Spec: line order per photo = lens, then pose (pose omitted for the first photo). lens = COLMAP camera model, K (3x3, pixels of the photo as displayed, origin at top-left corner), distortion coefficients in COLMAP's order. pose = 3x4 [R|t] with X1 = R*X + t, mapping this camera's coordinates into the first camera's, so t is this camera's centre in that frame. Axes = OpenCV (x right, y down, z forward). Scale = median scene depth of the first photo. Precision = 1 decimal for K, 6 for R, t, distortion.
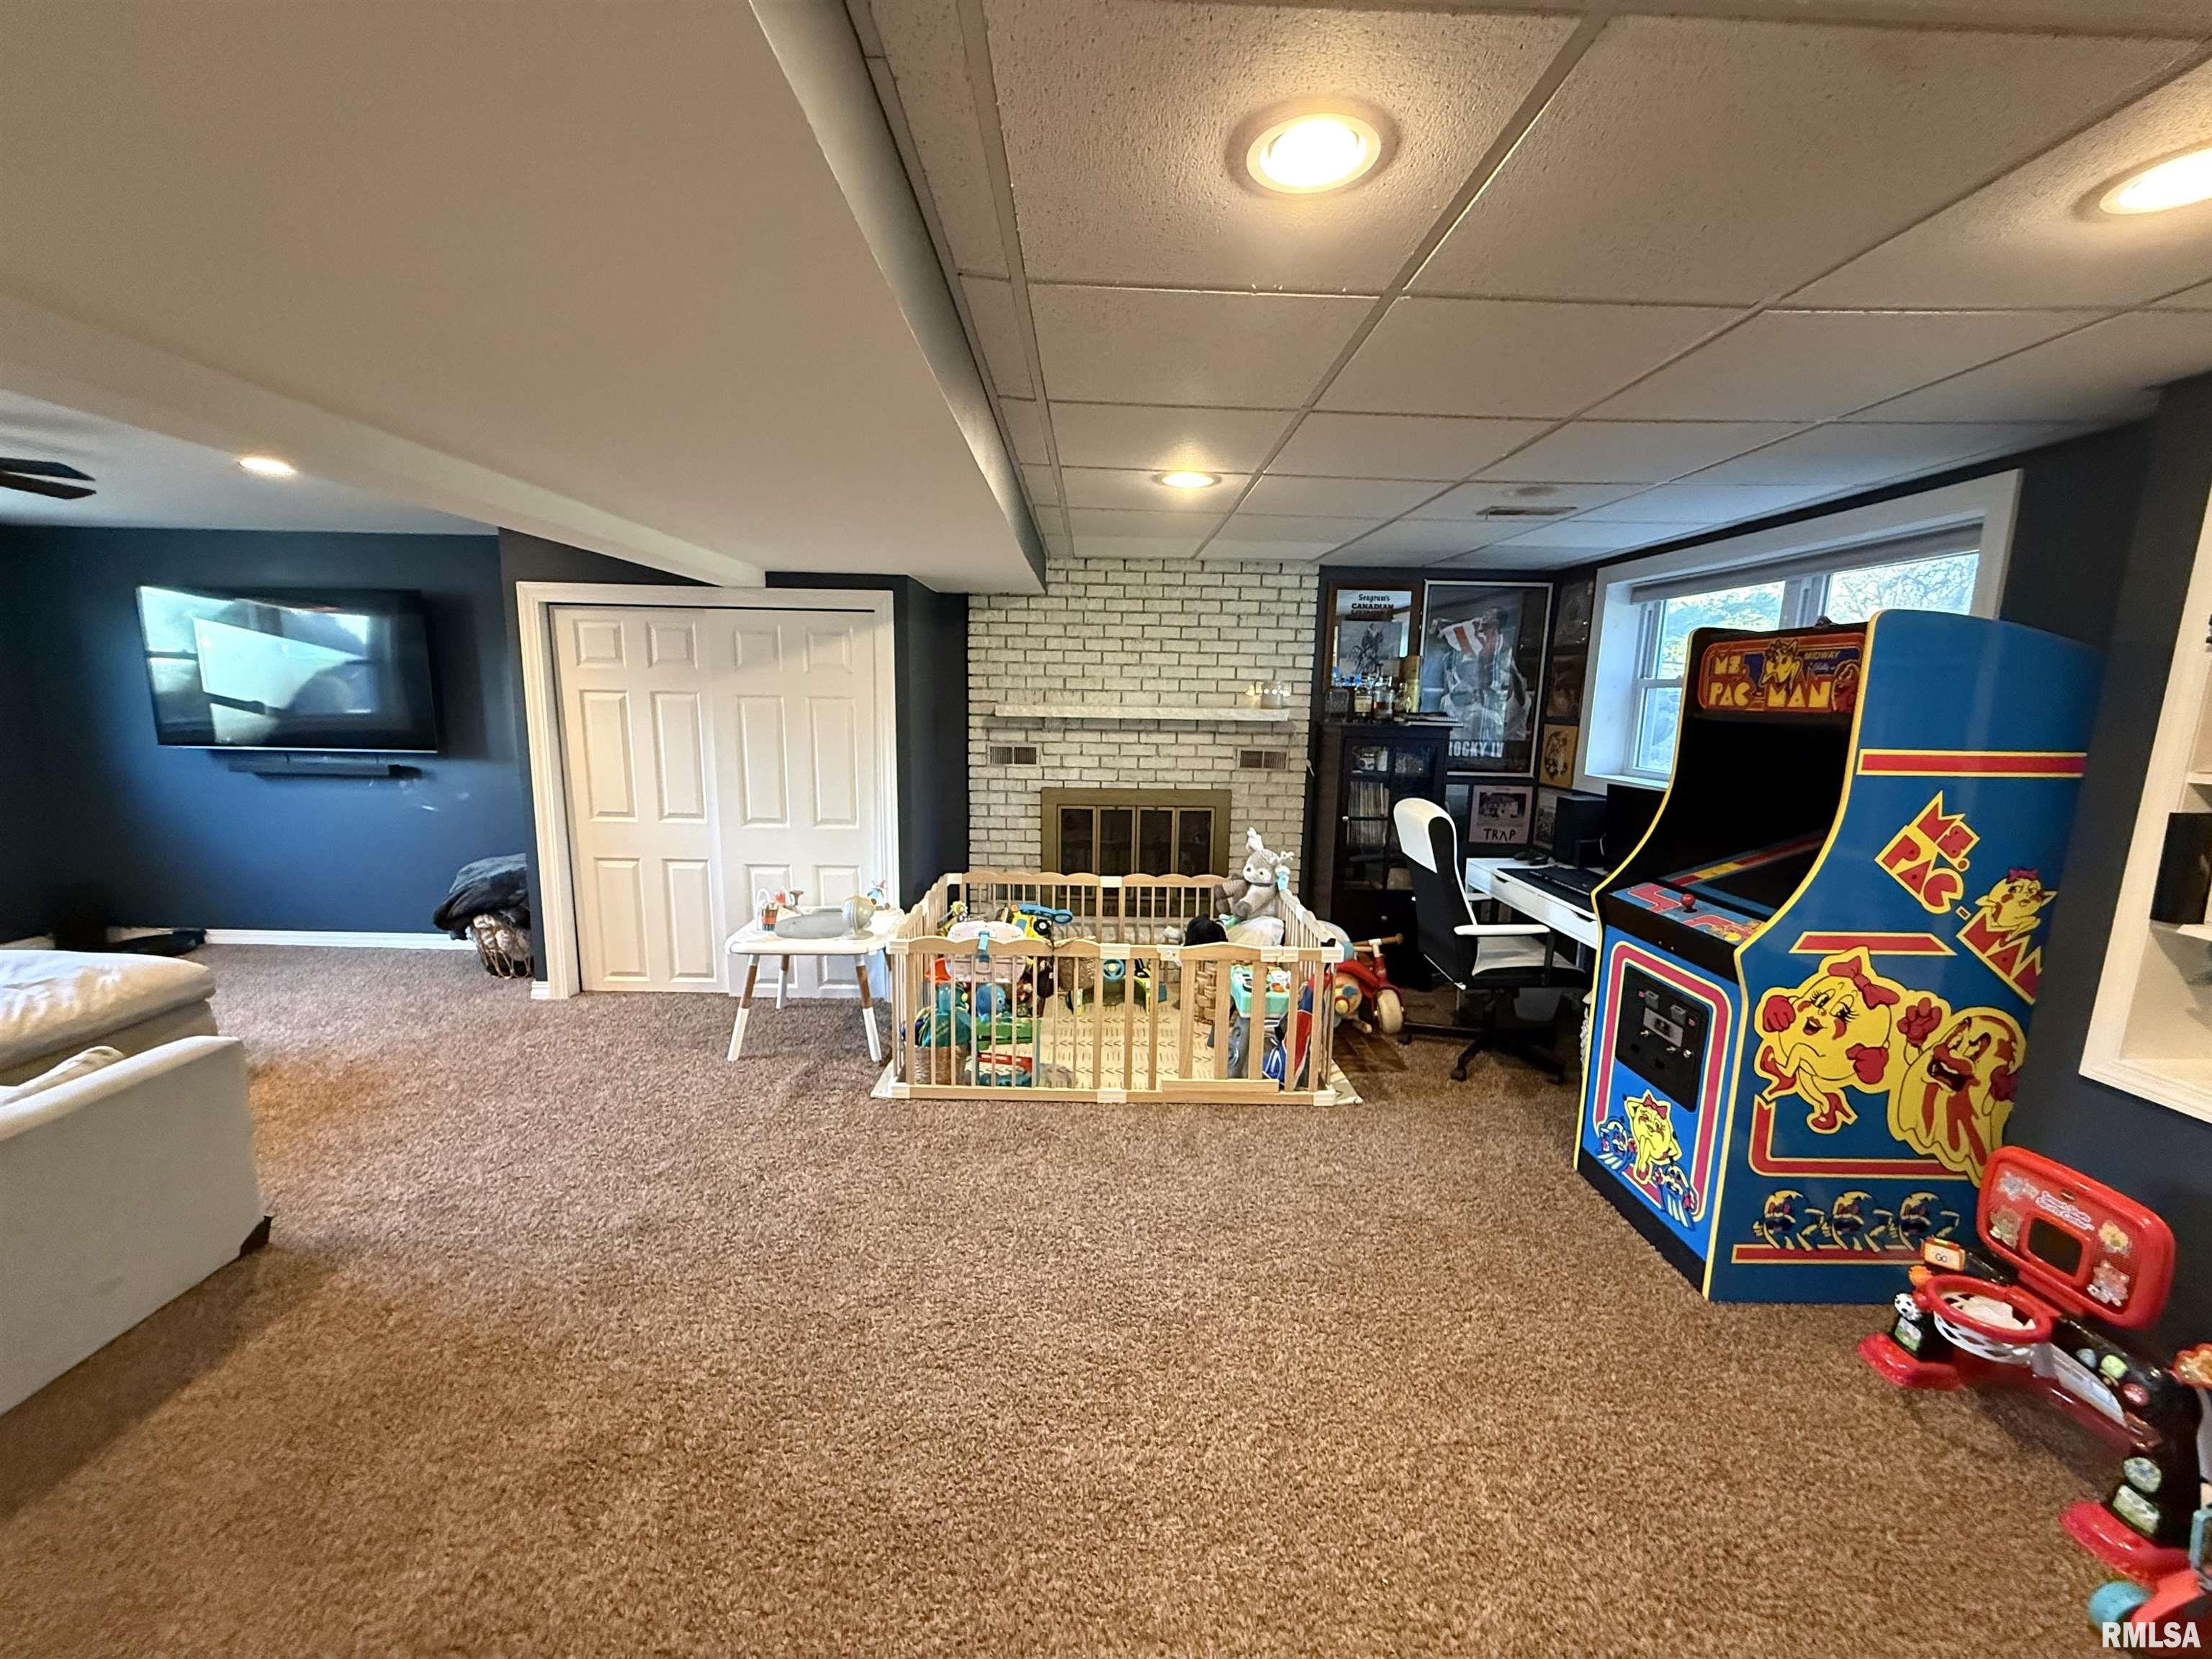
lens RADIAL K [[882.2, 0, 1106.4], [0, 882.2, 833.8], [0, 0, 1]] dist [-0.000979, 0.000196]
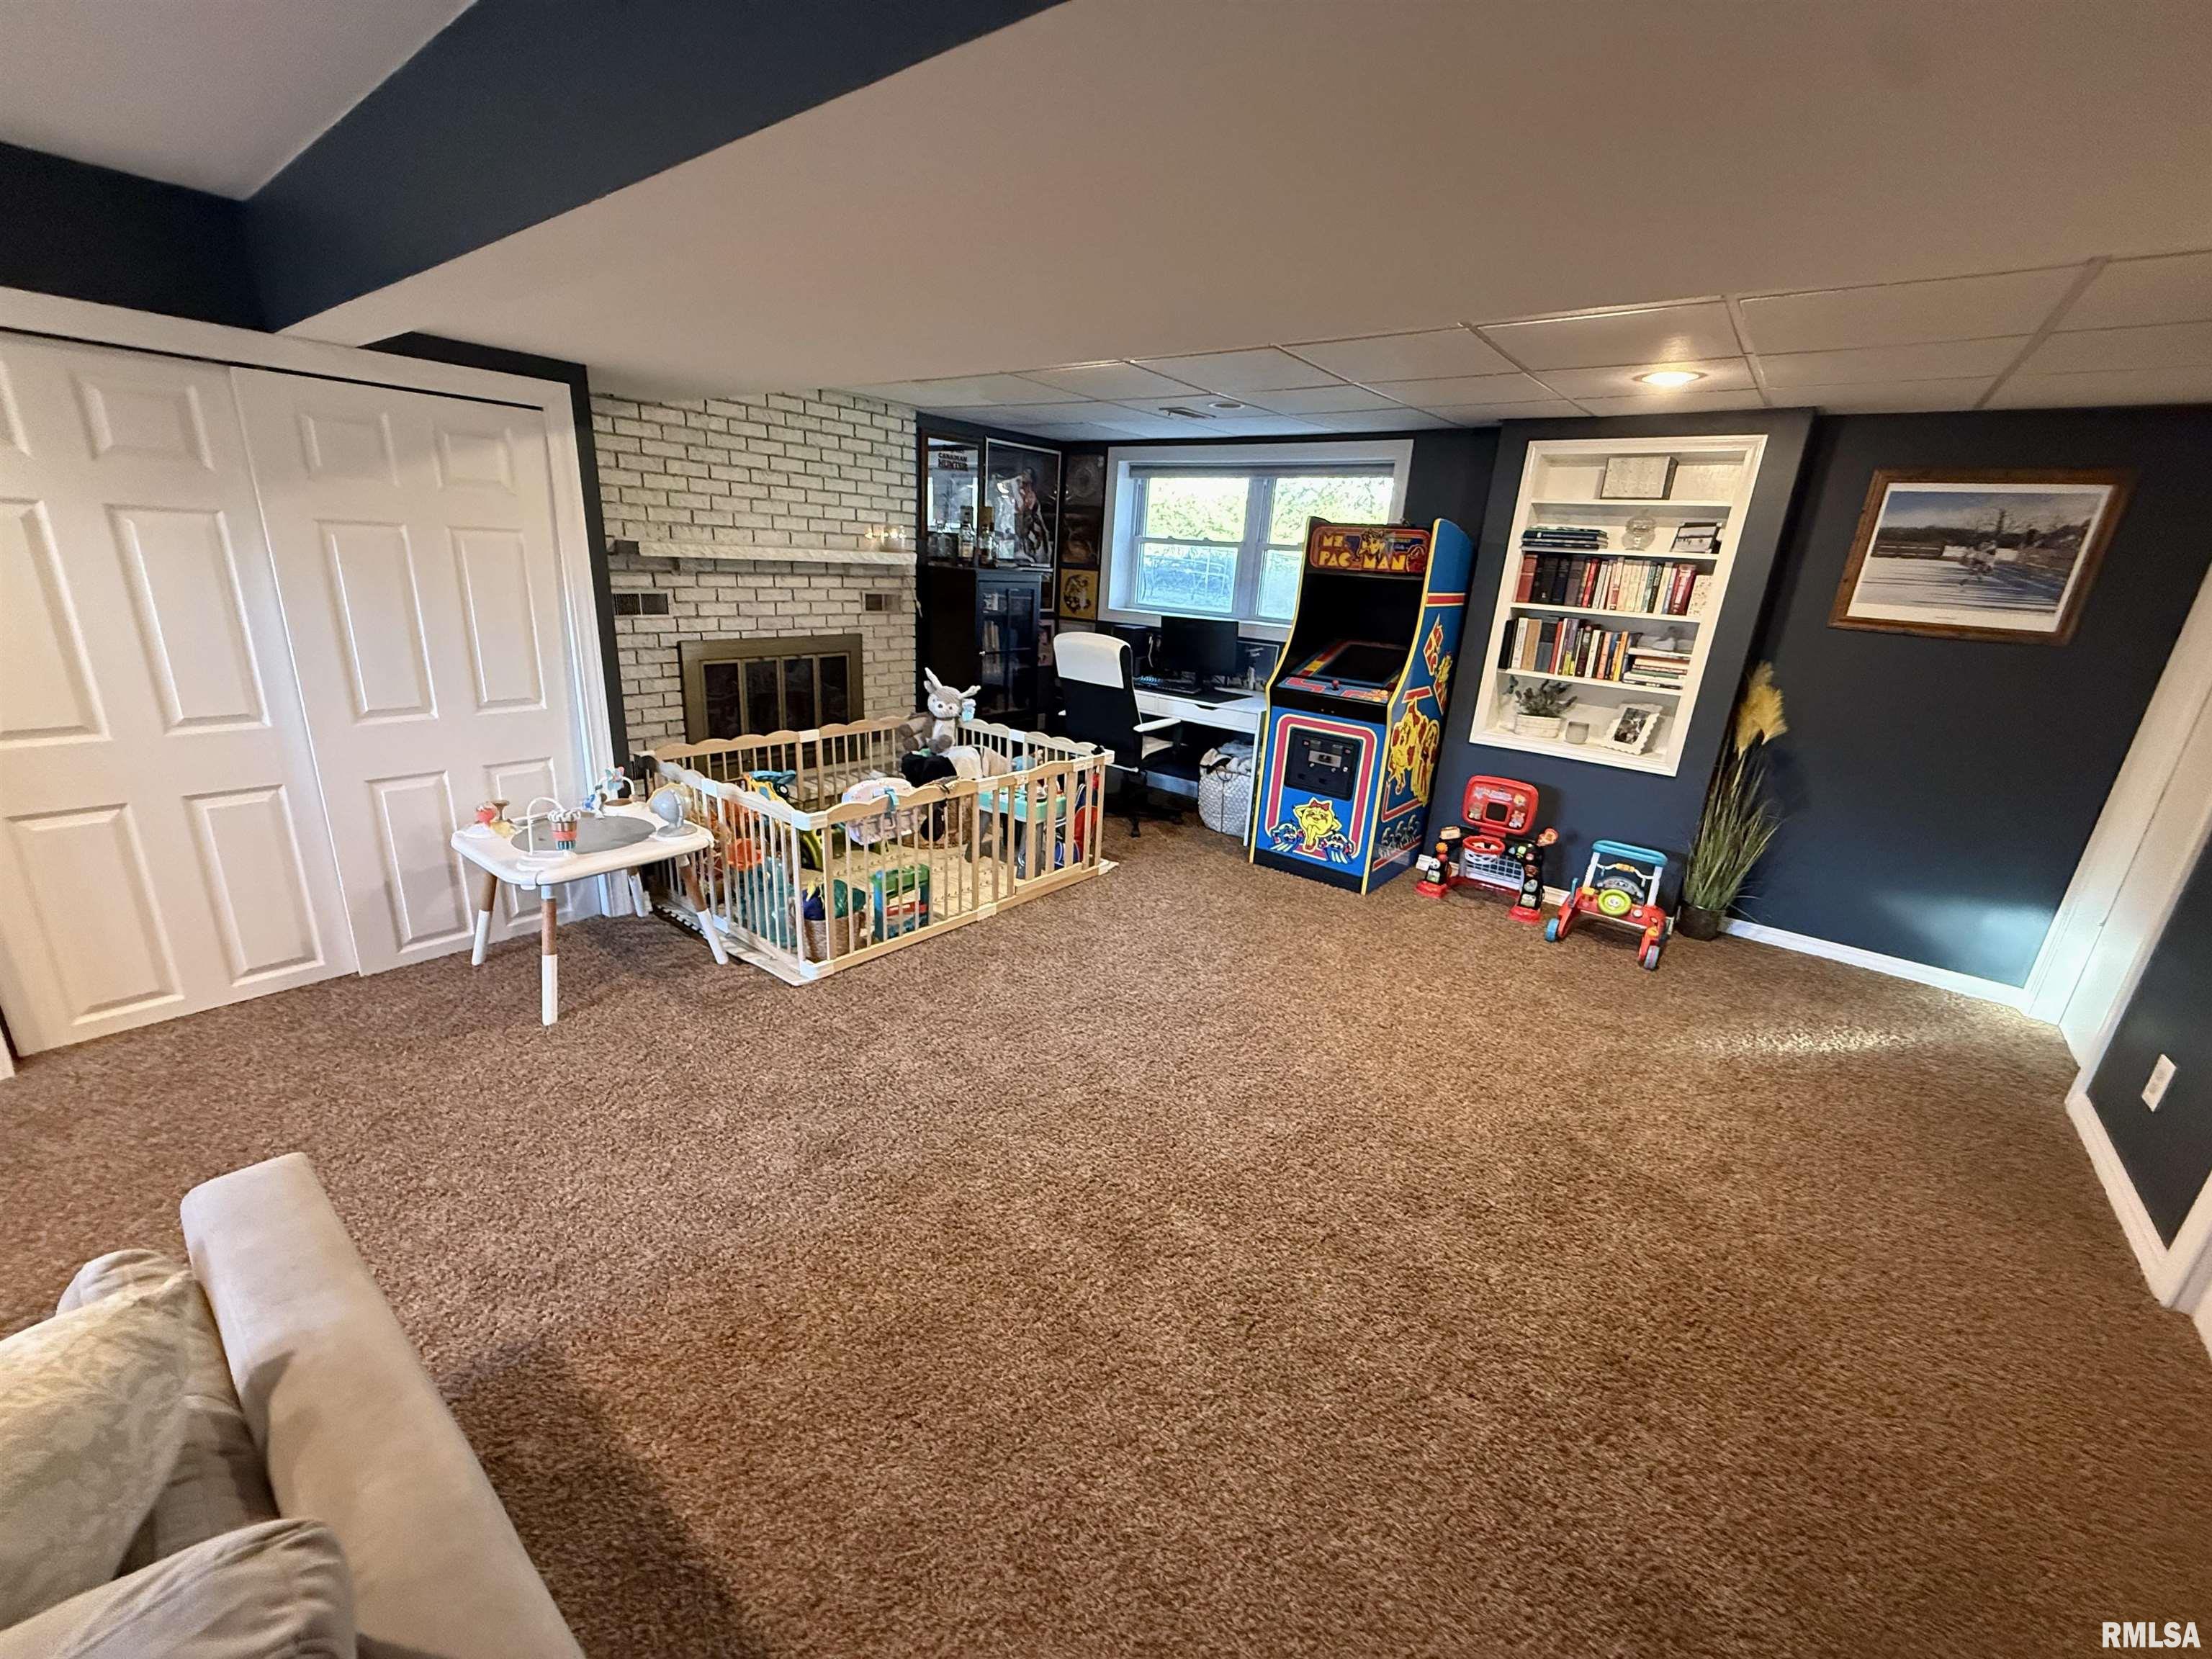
lens RADIAL K [[882.2, 0, 1104.1], [0, 882.2, 830.7], [0, 0, 1]] dist [-0.000979, 0.000196]
pose [[0.632716, -0.215492, 0.743797, -0.520737], [0.078037, 0.973355, 0.215617, -0.027363], [-0.770442, -0.078381, 0.632673, 0.123910]]
